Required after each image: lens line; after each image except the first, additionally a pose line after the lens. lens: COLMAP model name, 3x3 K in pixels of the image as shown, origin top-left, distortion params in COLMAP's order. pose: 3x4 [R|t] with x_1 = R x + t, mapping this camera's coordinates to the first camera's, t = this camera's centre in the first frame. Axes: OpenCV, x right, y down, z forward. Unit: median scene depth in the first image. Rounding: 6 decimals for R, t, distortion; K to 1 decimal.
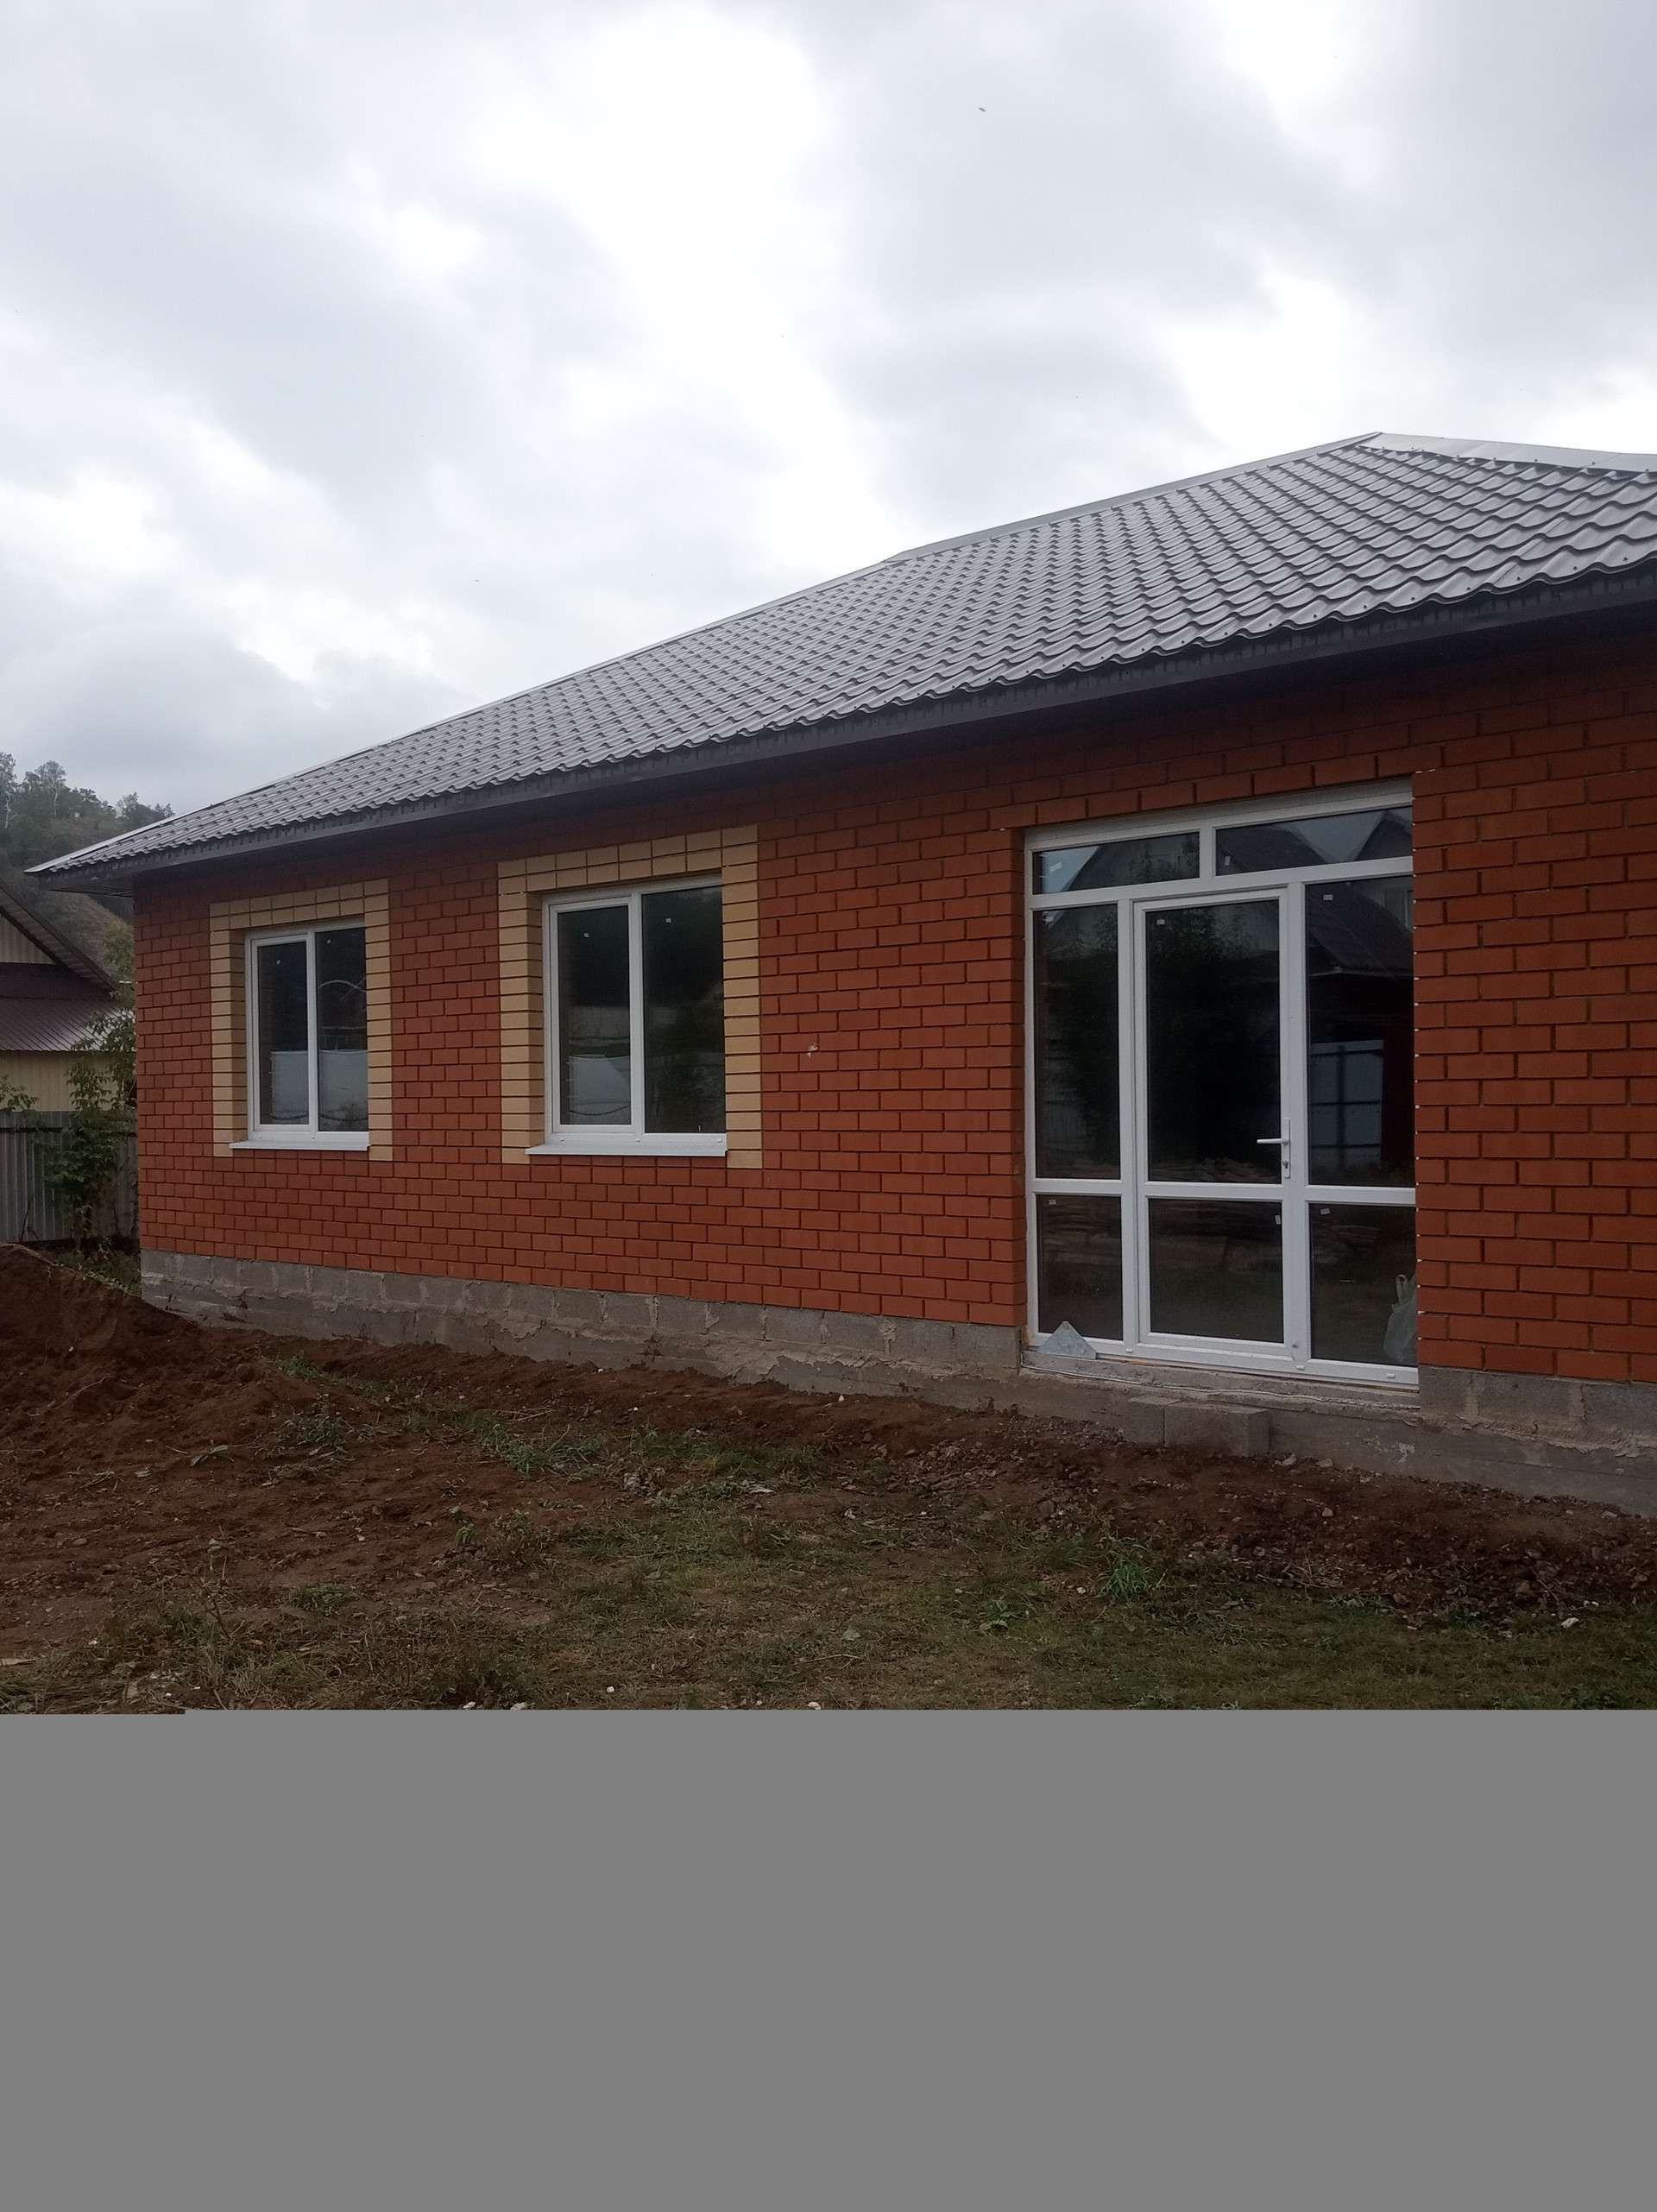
lens RADIAL K [[1861.4, 0, 764.9], [0, 1861.4, 1124.6], [0, 0, 1]] dist [0.038236, -0.116591]
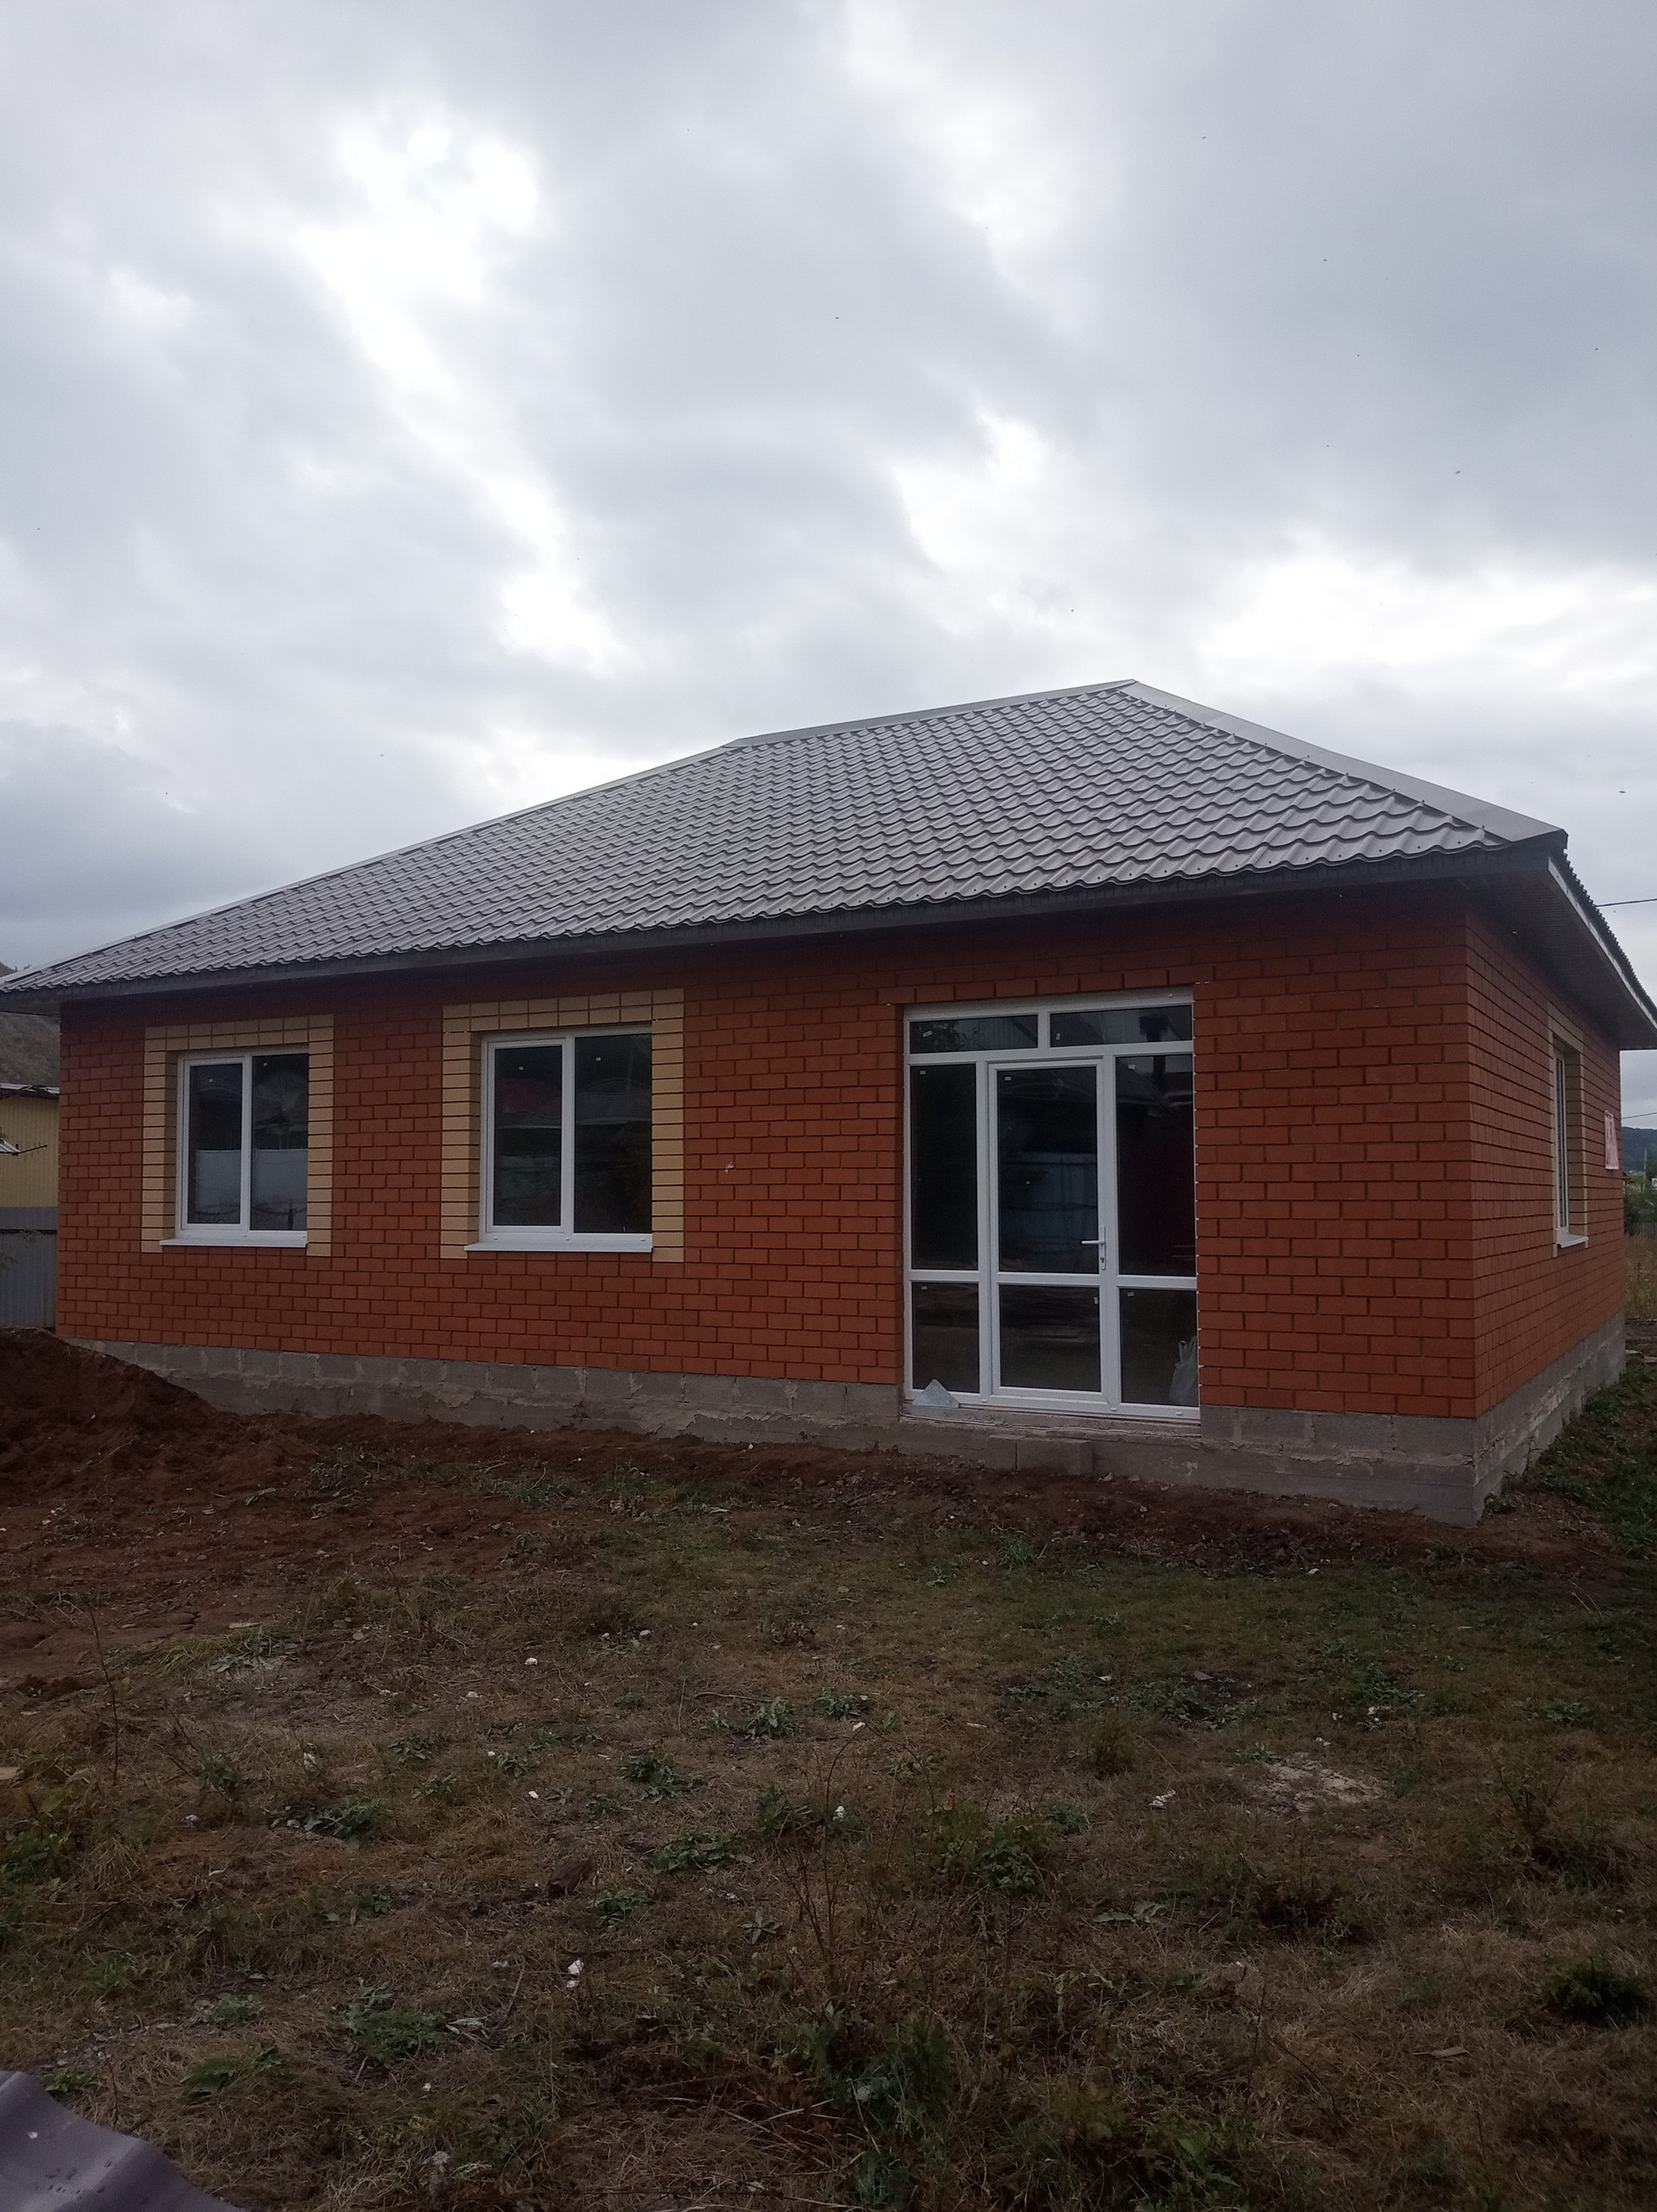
lens RADIAL K [[1861.4, 0, 818.0], [0, 1861.4, 1096.3], [0, 0, 1]] dist [0.038236, -0.116591]
pose [[0.984424, 0.015844, 0.175094, -0.146625], [-0.004371, 0.997829, -0.065717, -0.006443], [-0.175755, 0.063928, 0.982356, -0.272863]]
